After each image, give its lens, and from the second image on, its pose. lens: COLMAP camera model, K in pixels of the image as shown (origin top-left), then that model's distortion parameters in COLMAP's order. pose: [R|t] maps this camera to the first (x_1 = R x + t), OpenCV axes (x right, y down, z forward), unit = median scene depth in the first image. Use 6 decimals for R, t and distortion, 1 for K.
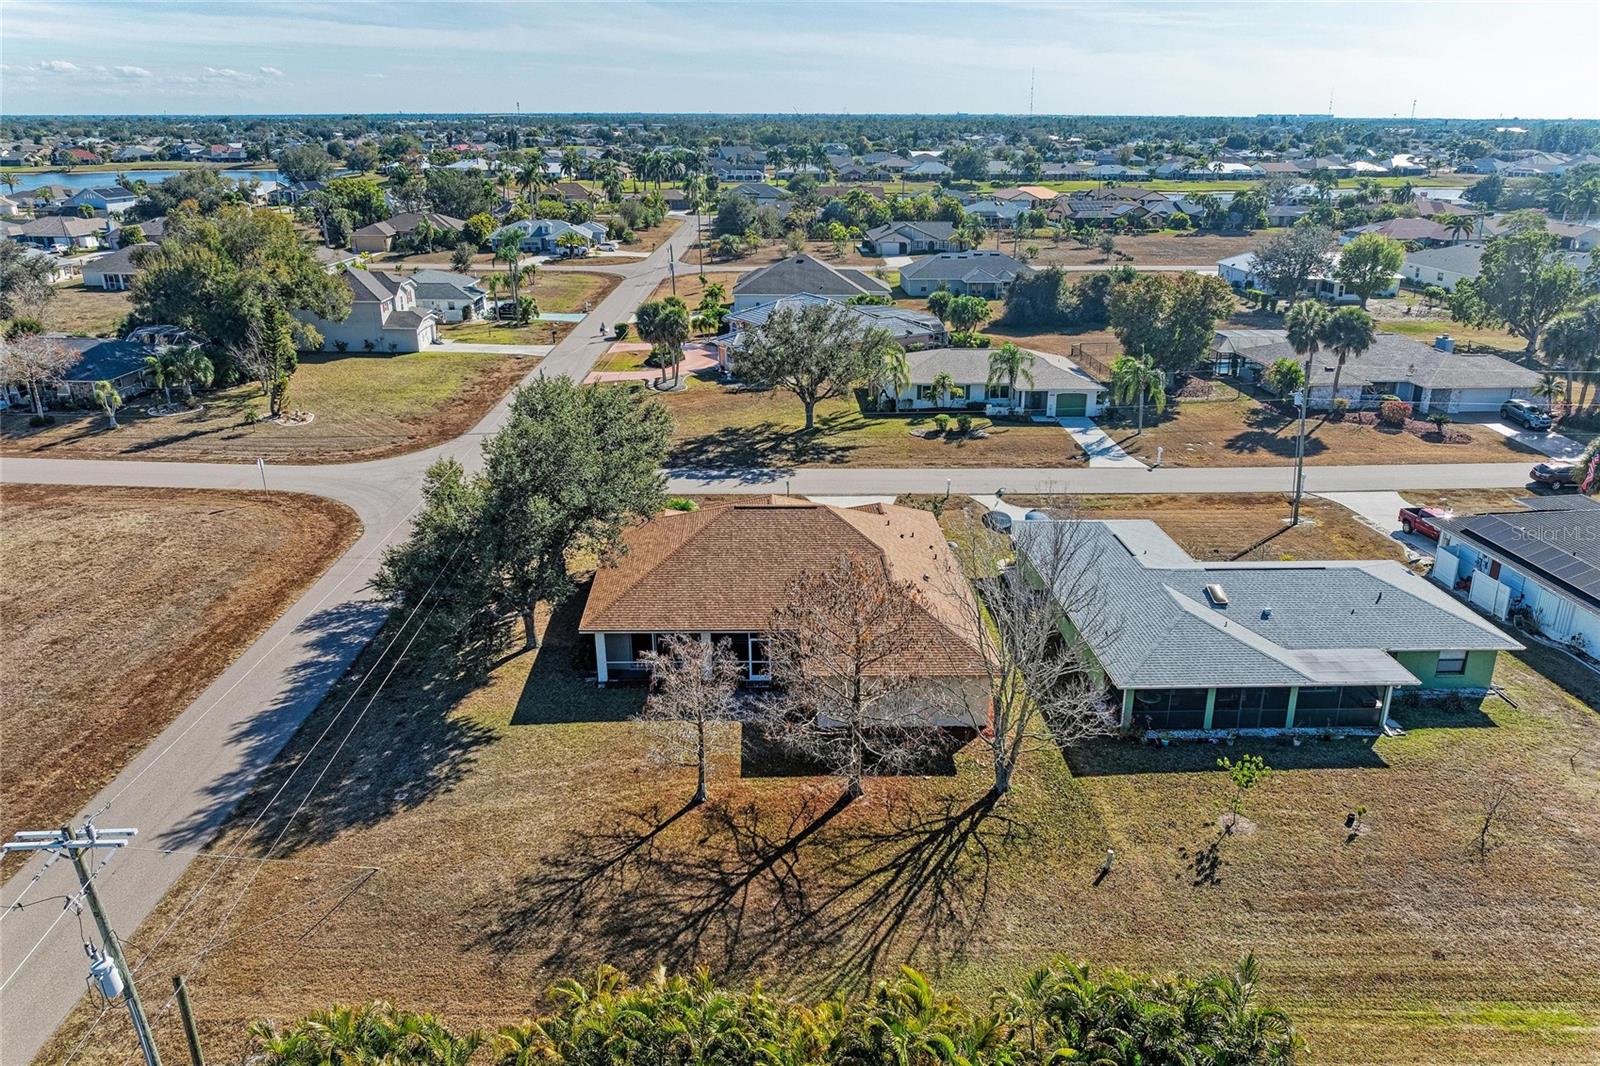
lens RADIAL K [[1127.4, 0, 757.4], [0, 1127.4, 536.7], [0, 0, 1]] dist [-0.019703, 0.001115]
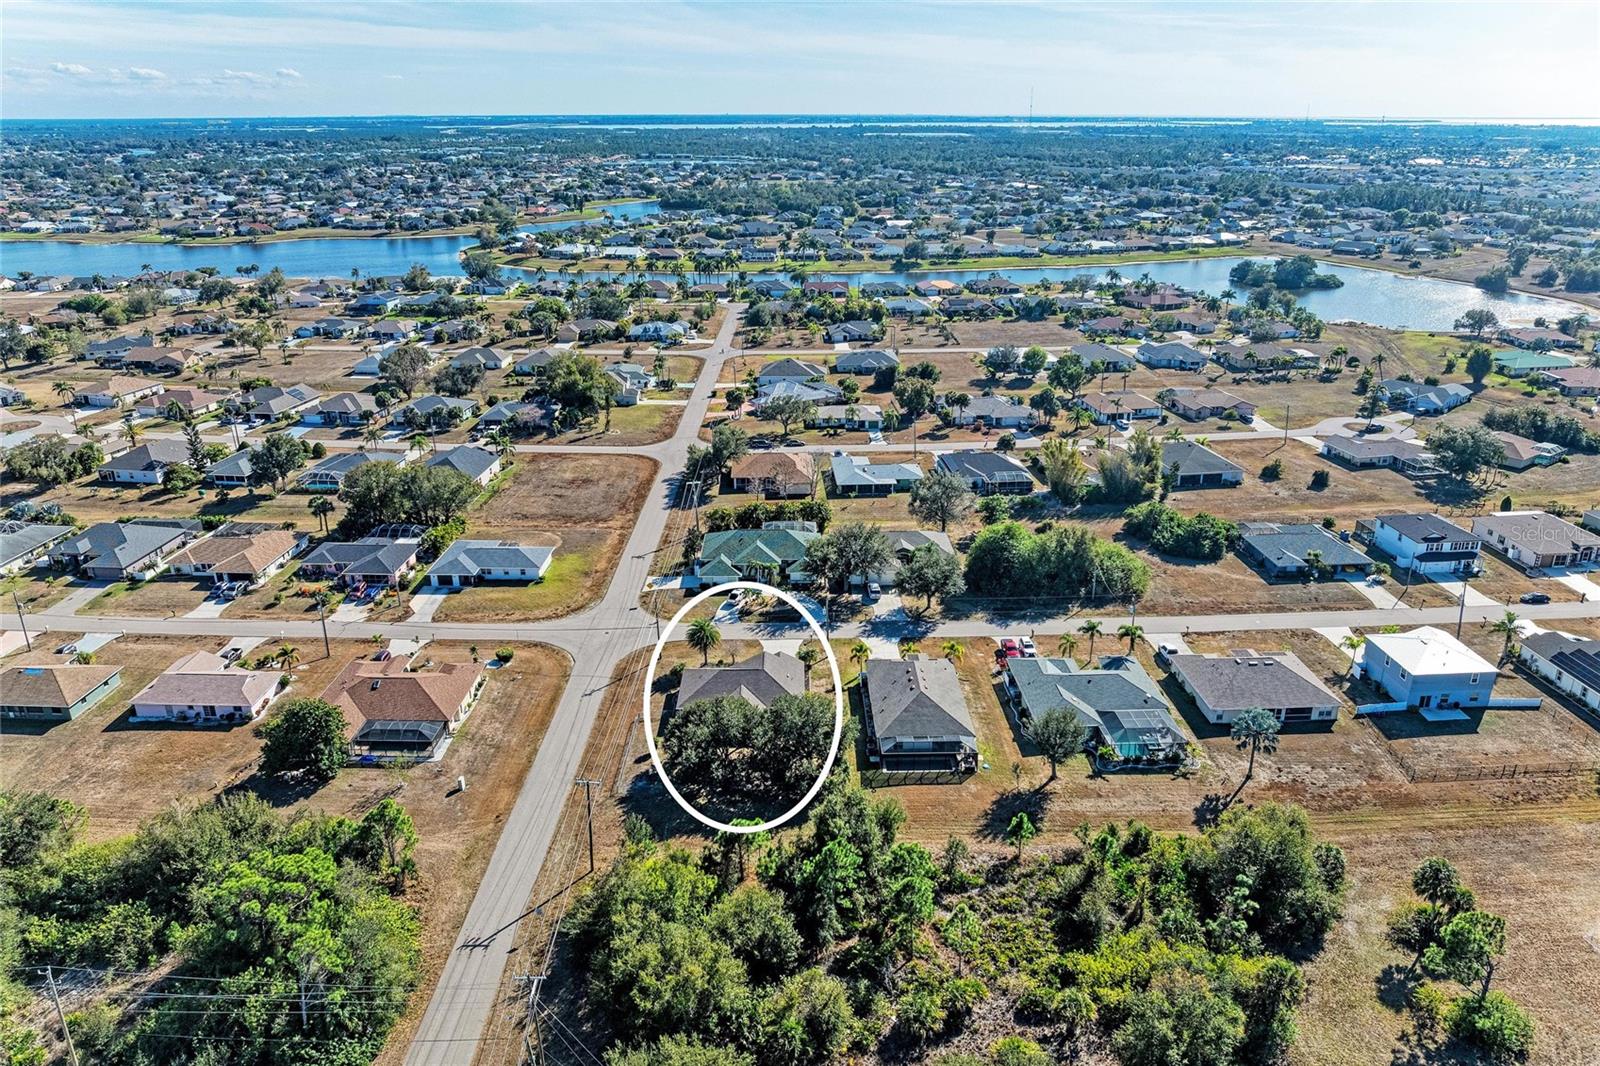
lens RADIAL K [[1123.9, 0, 821.6], [0, 1123.9, 532.4], [0, 0, 1]] dist [-0.013677, -0.008314]
pose [[0.999211, -0.014502, 0.036986, 0.025808], [0.014537, 0.999894, -0.000683, 0.173739], [-0.036972, 0.001220, 0.999316, -2.021542]]
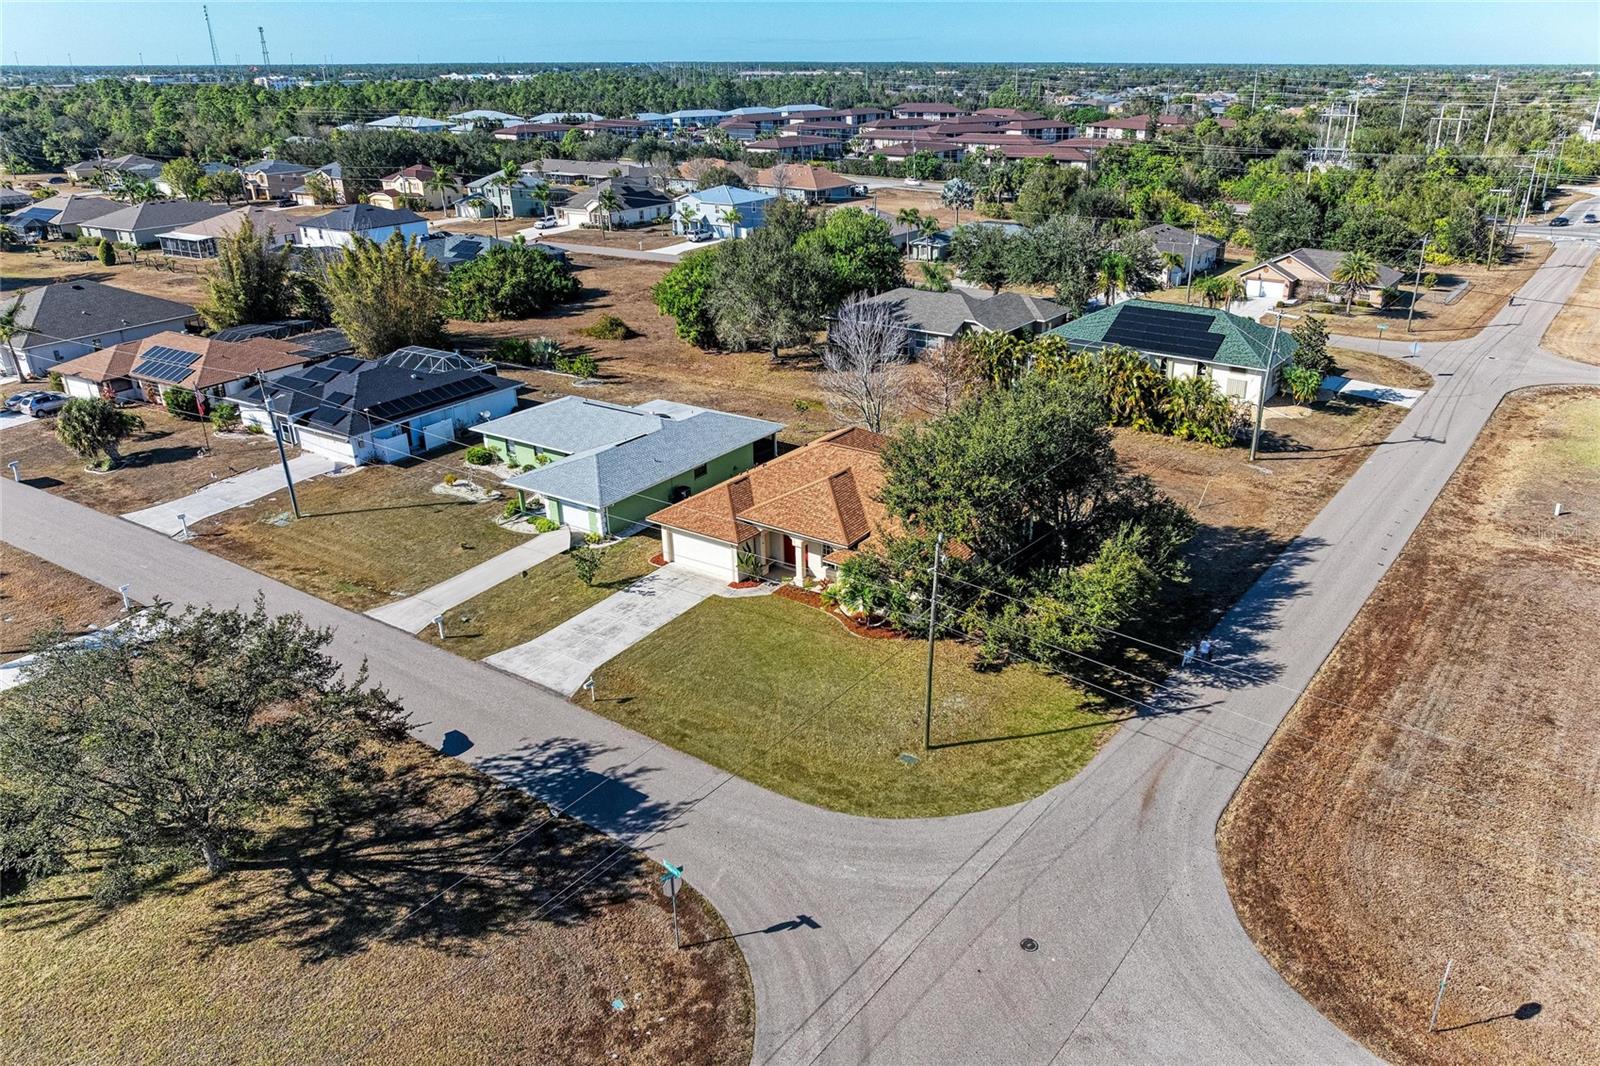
lens RADIAL K [[1123.9, 0, 821.6], [0, 1123.9, 532.4], [0, 0, 1]] dist [-0.013677, -0.008314]
pose [[-0.819501, -0.222492, 0.528124, -0.345512], [0.202425, 0.749770, 0.629976, -0.418116], [-0.536136, 0.623172, -0.569399, 1.019383]]
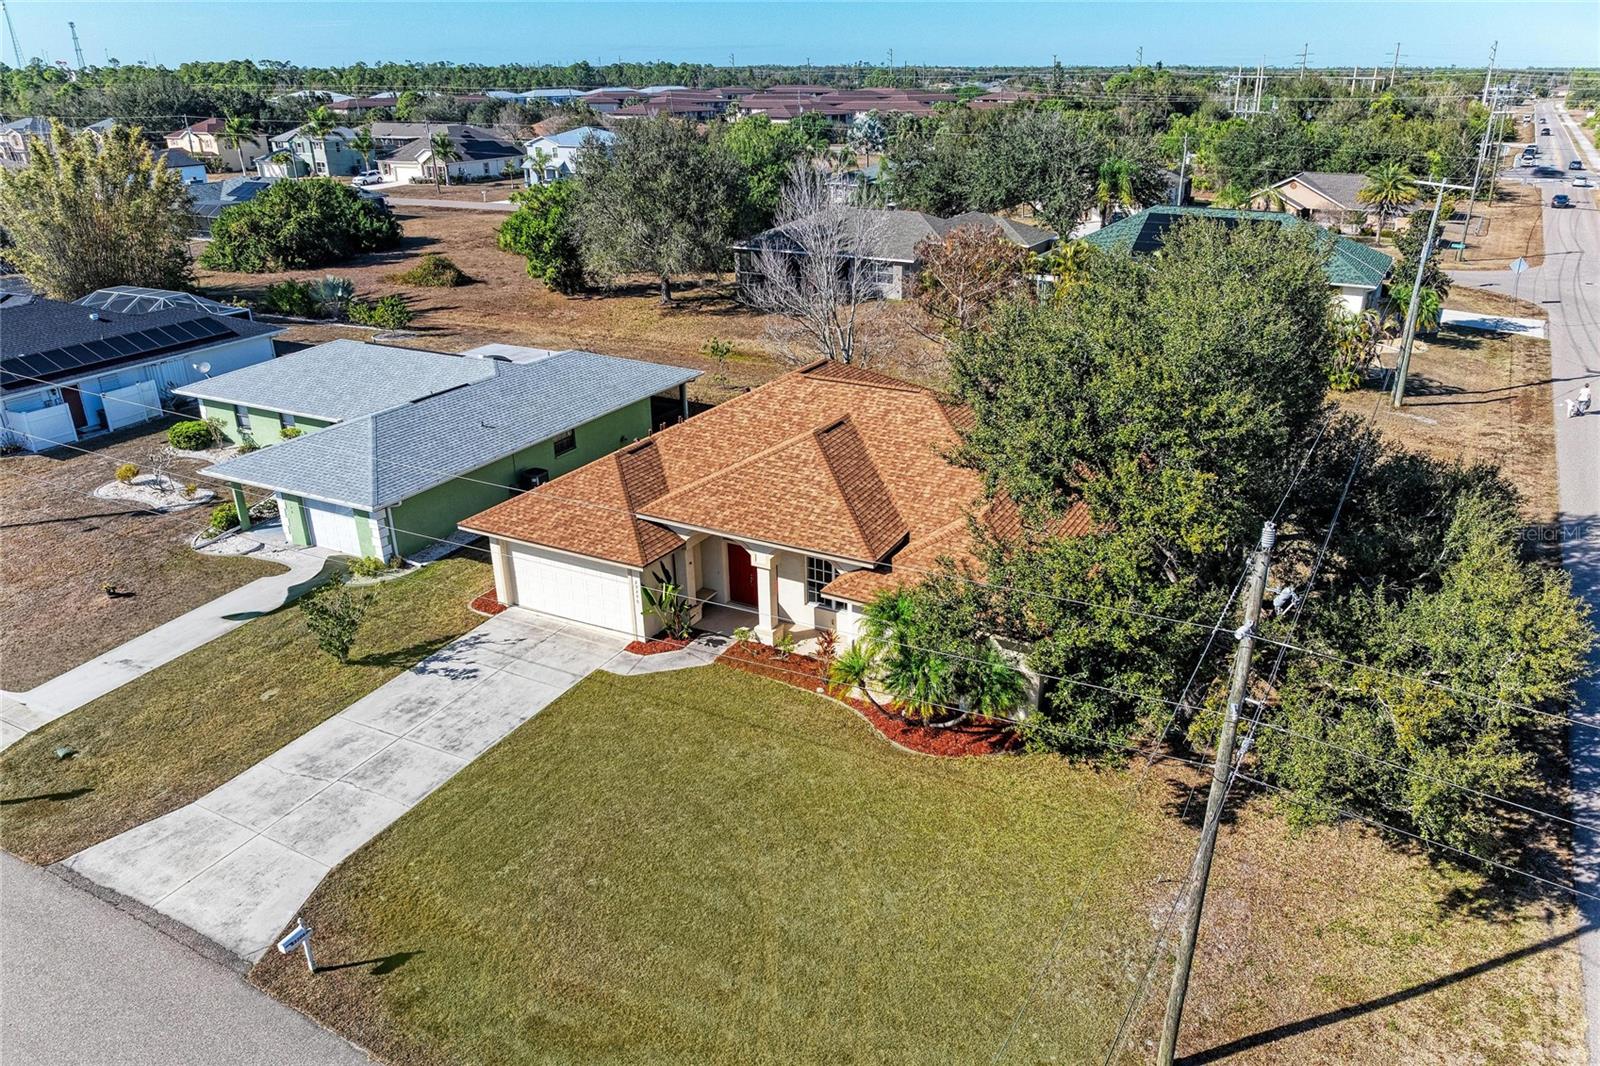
lens RADIAL K [[1123.9, 0, 821.6], [0, 1123.9, 532.4], [0, 0, 1]] dist [-0.013677, -0.008314]
pose [[-0.880239, -0.185085, 0.436948, -0.150868], [0.163091, 0.746710, 0.644846, -0.223260], [-0.445625, 0.638880, -0.627097, 0.854547]]
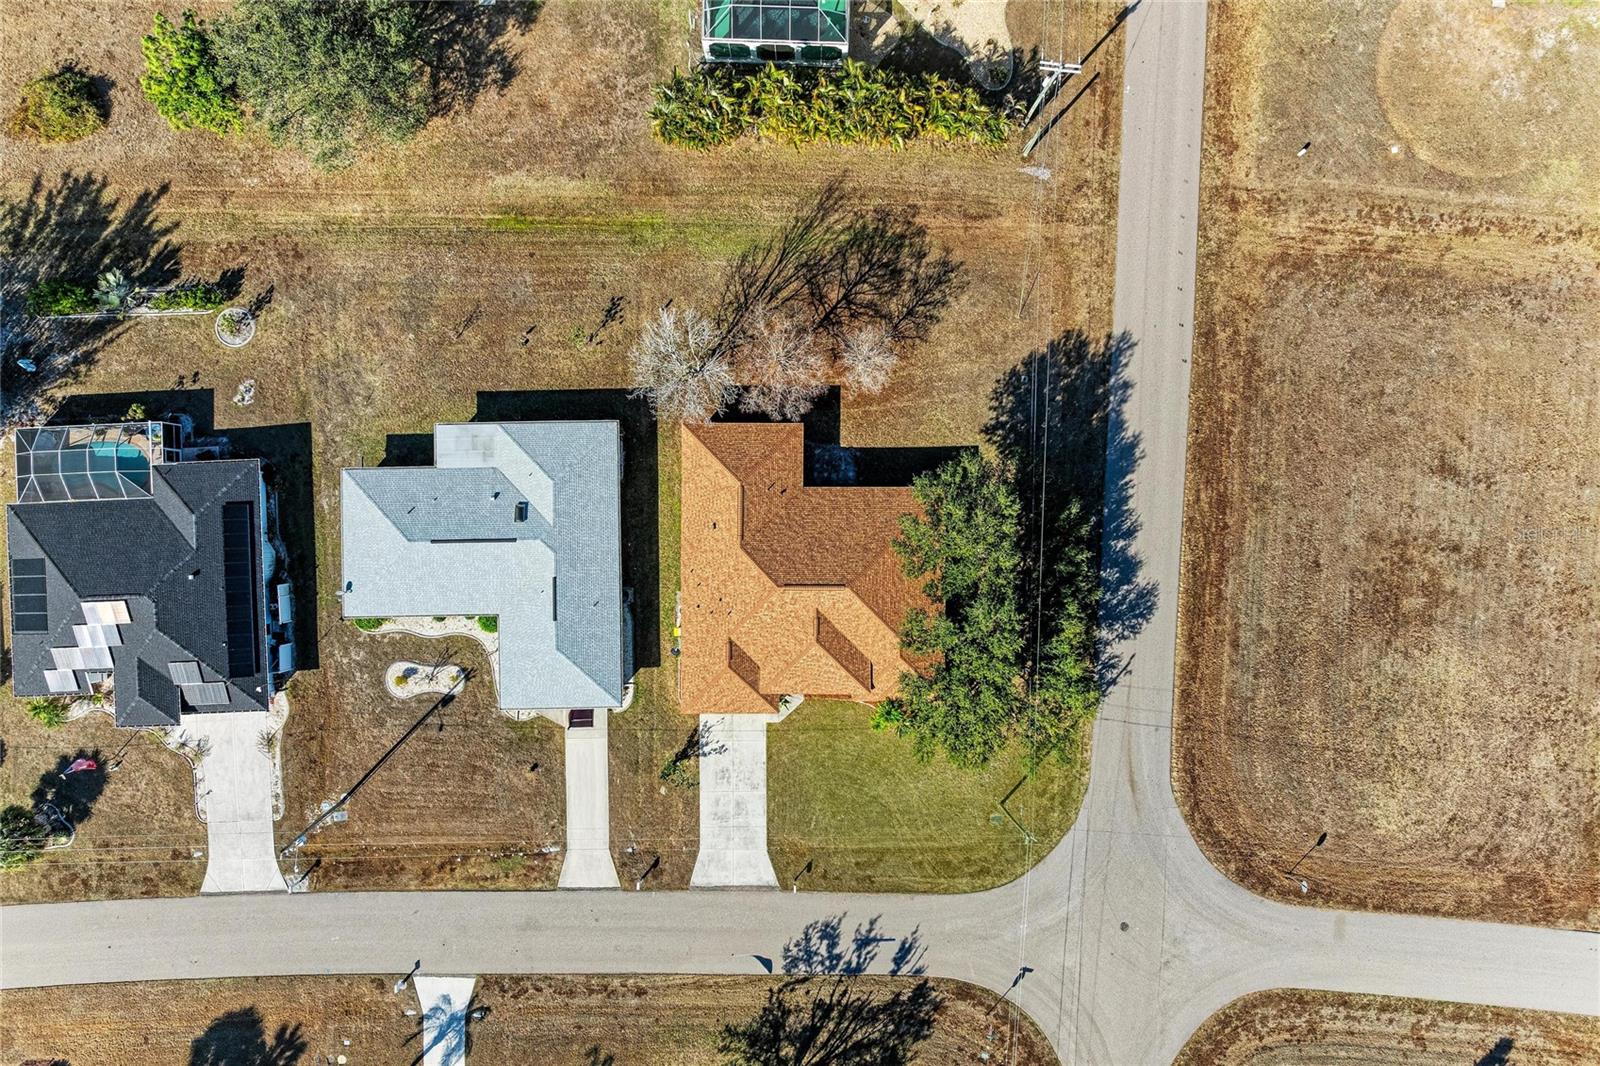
lens RADIAL K [[1123.9, 0, 821.6], [0, 1123.9, 532.4], [0, 0, 1]] dist [-0.013677, -0.008314]
pose [[-0.999891, -0.014772, 0.000216, 0.005365], [0.005398, -0.351694, 0.936099, -0.728964], [-0.013752, 0.935998, 0.351736, 0.270027]]
